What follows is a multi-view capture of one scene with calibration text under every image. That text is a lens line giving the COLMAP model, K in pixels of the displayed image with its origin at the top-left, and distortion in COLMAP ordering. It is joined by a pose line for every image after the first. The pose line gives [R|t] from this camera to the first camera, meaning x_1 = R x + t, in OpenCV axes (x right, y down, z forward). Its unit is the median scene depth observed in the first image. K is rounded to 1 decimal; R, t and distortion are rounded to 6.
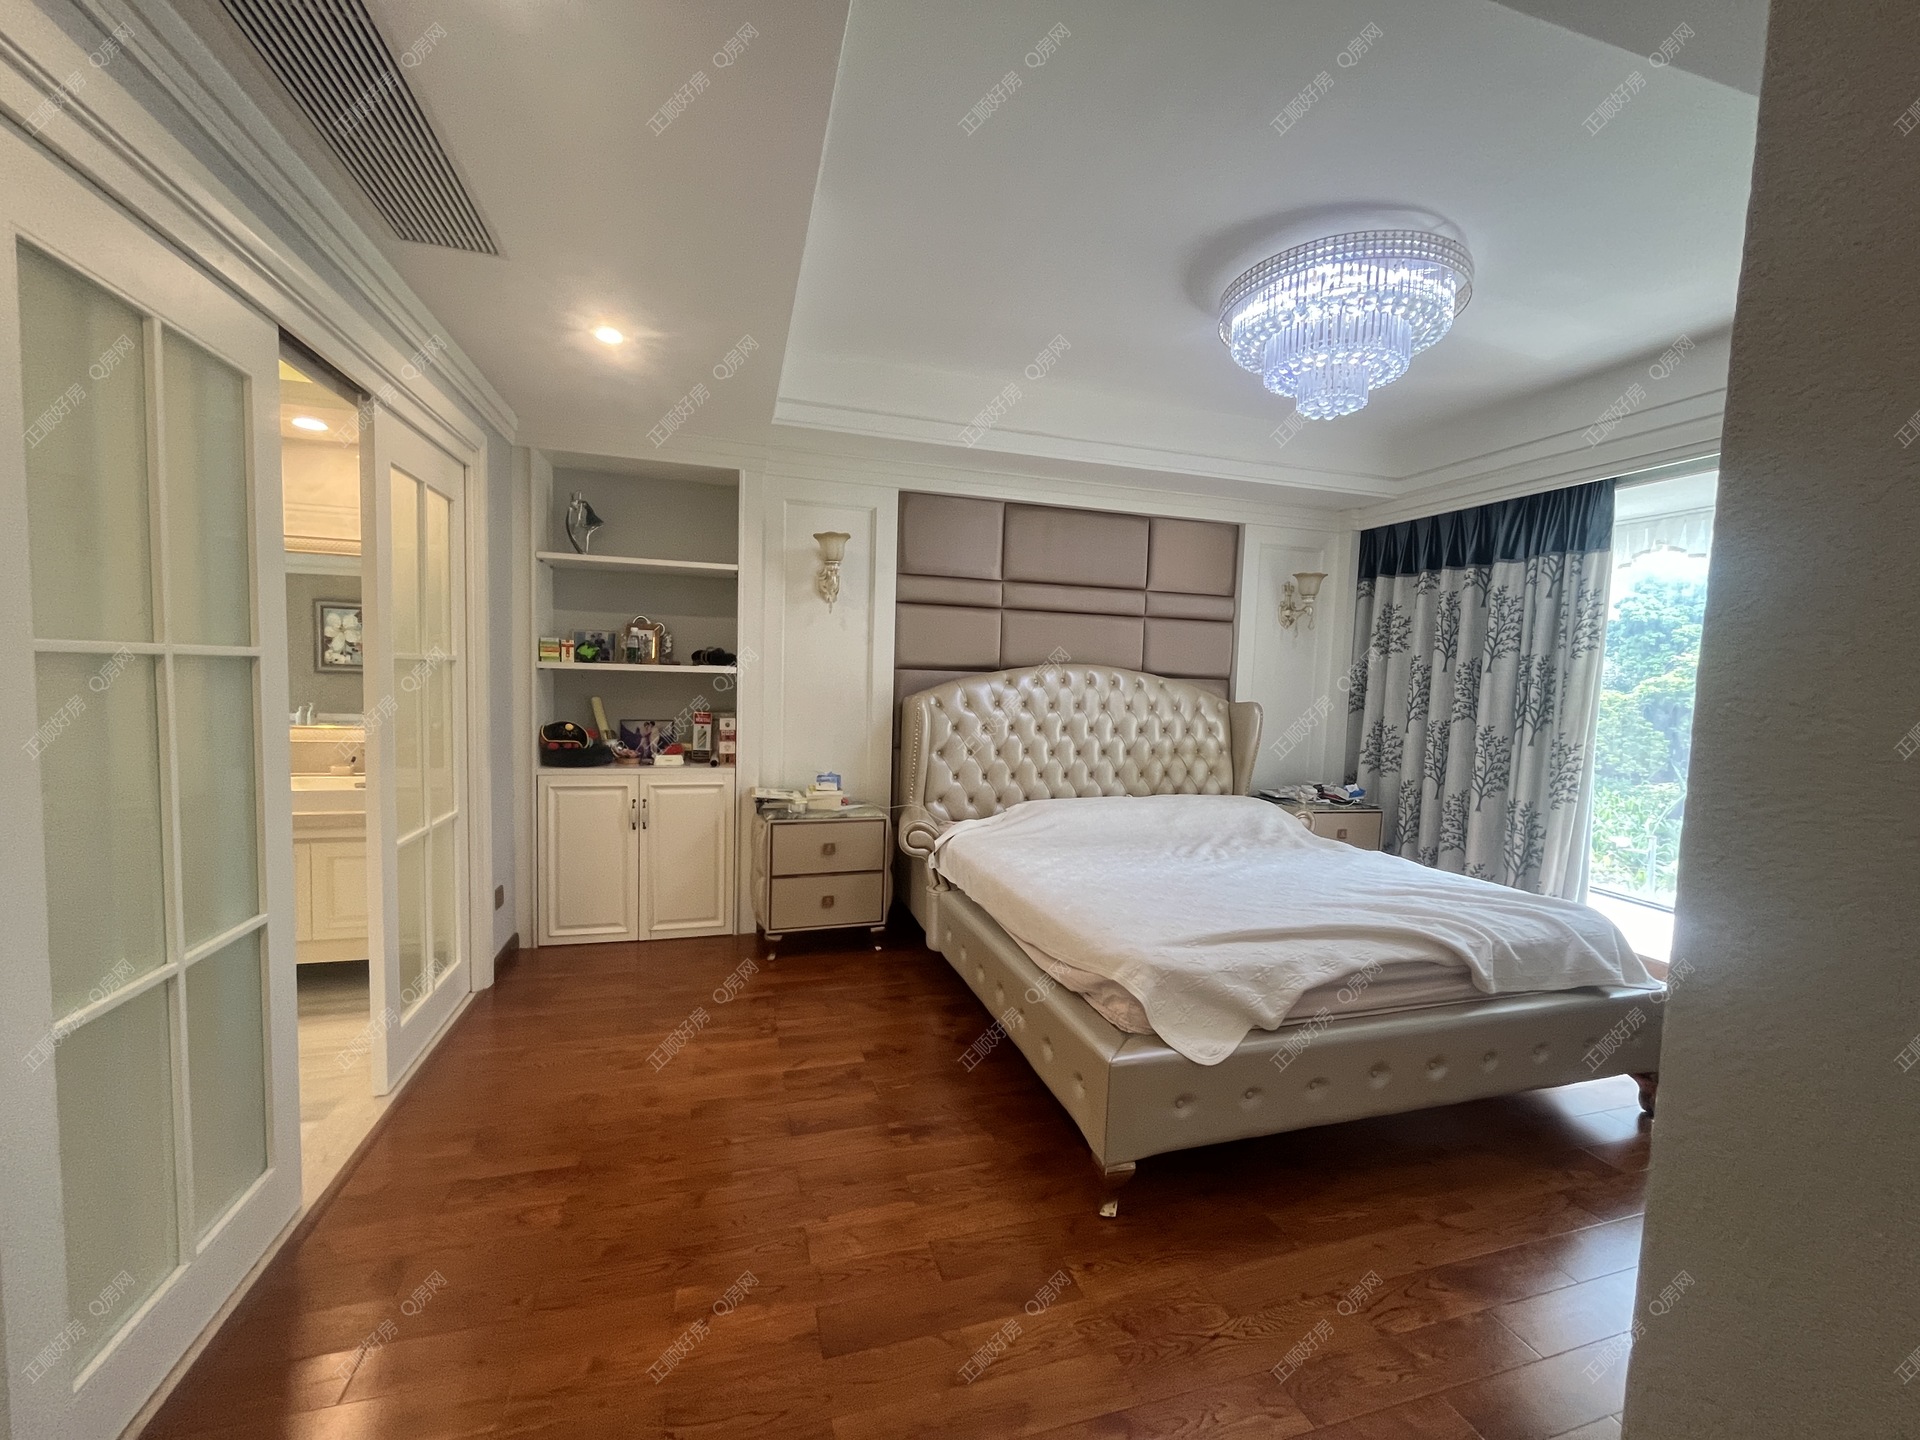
lens RADIAL K [[774.0, 0, 958.9], [0, 774.0, 729.2], [0, 0, 1]] dist [-0.003816, -0.000985]
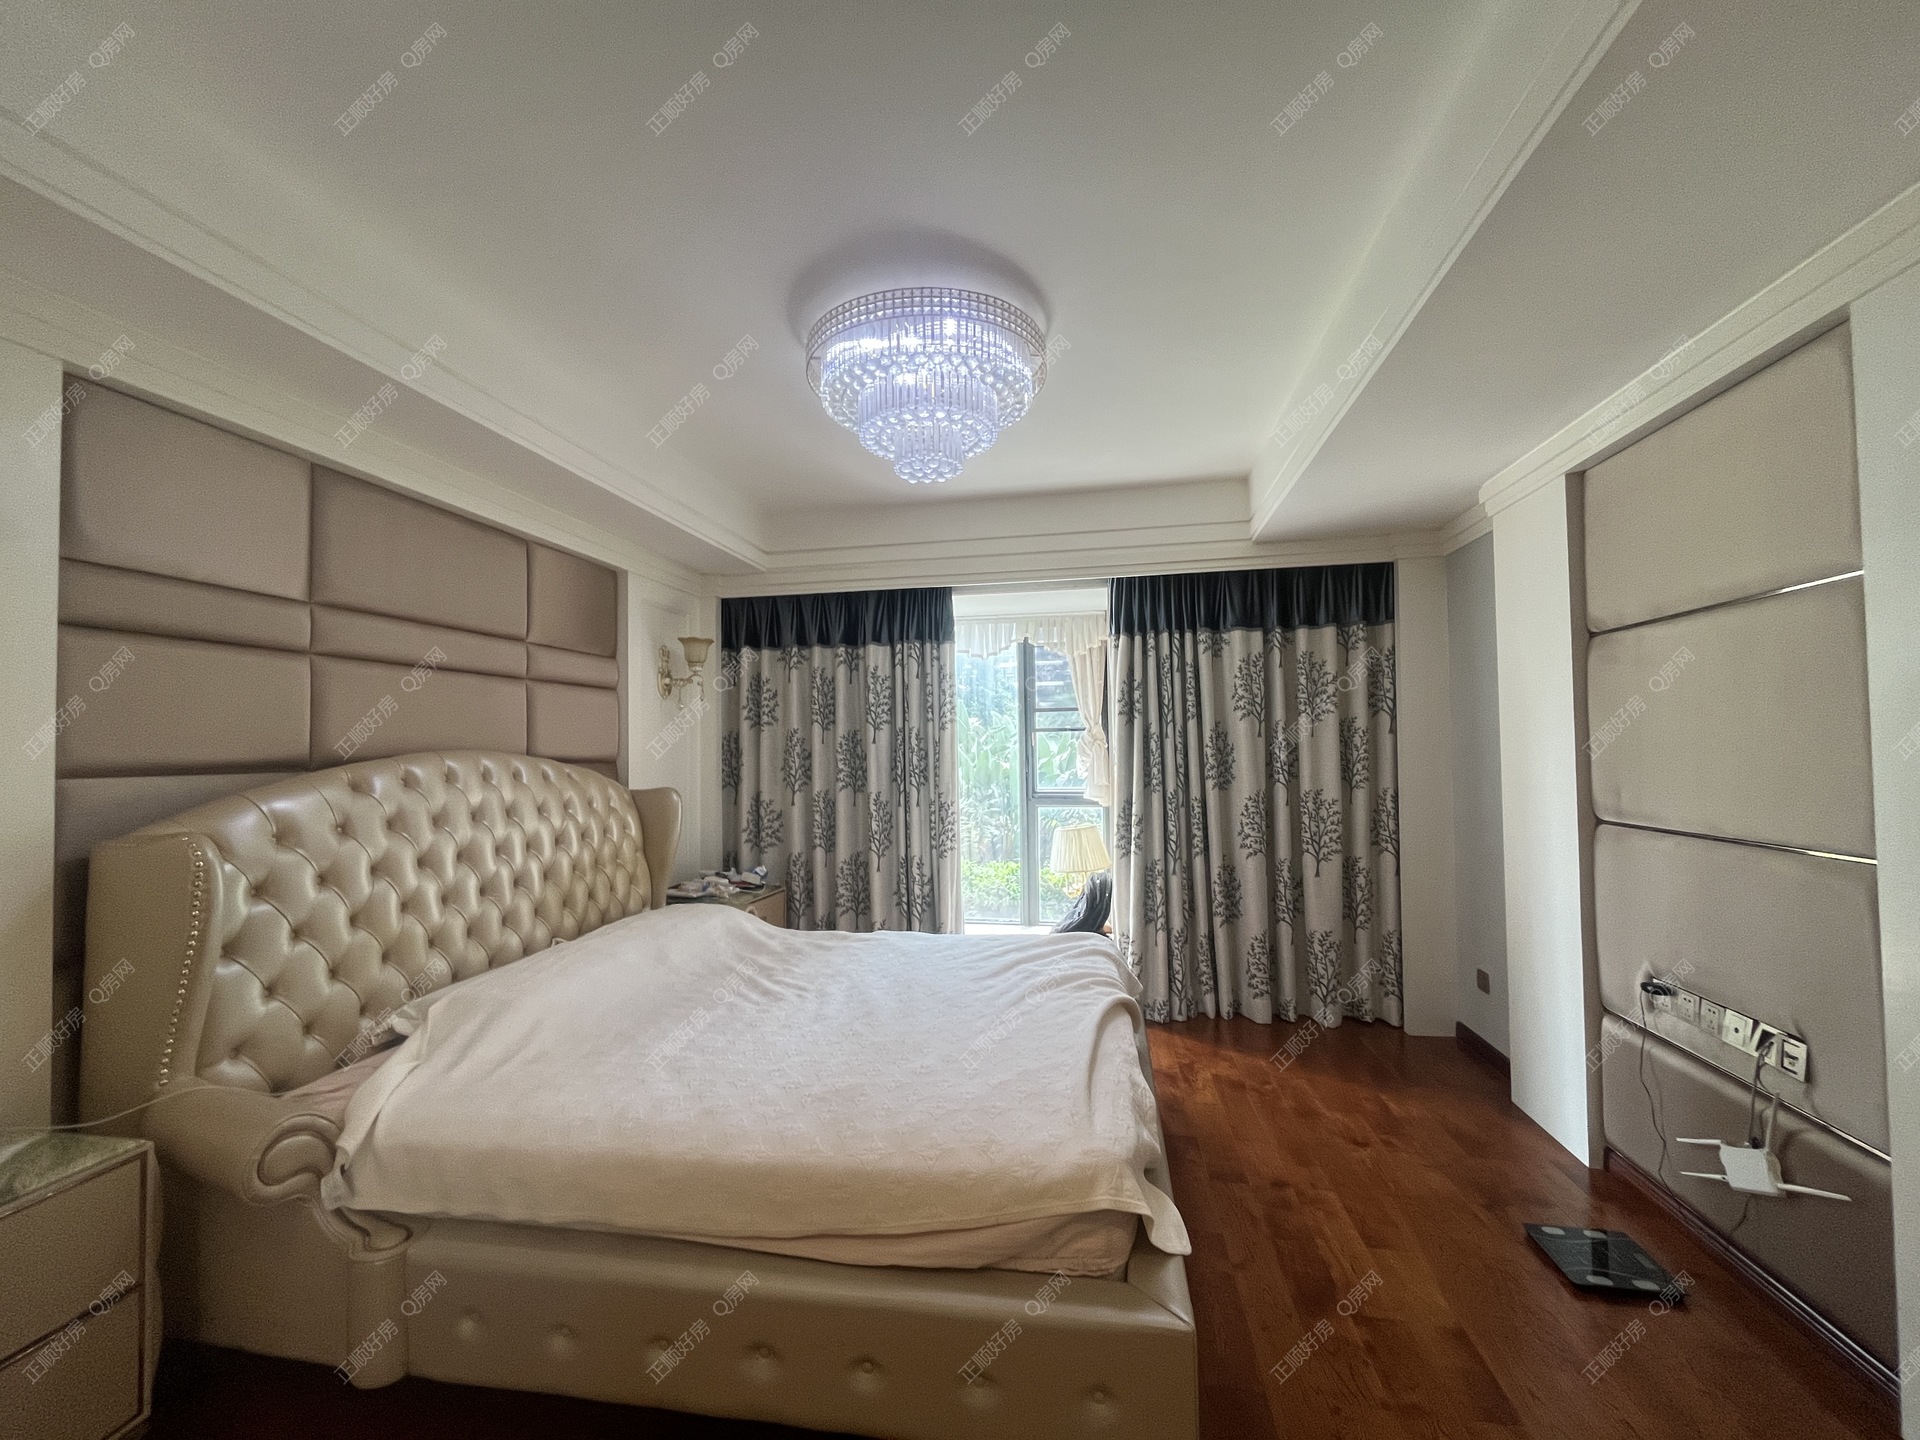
lens RADIAL K [[776.9, 0, 963.2], [0, 776.9, 727.9], [0, 0, 1]] dist [-0.002202, 0.000884]
pose [[0.457049, -0.013548, 0.889338, -0.224089], [0.093135, 0.995116, -0.032705, -0.044339], [-0.884552, 0.097776, 0.456079, 0.359351]]
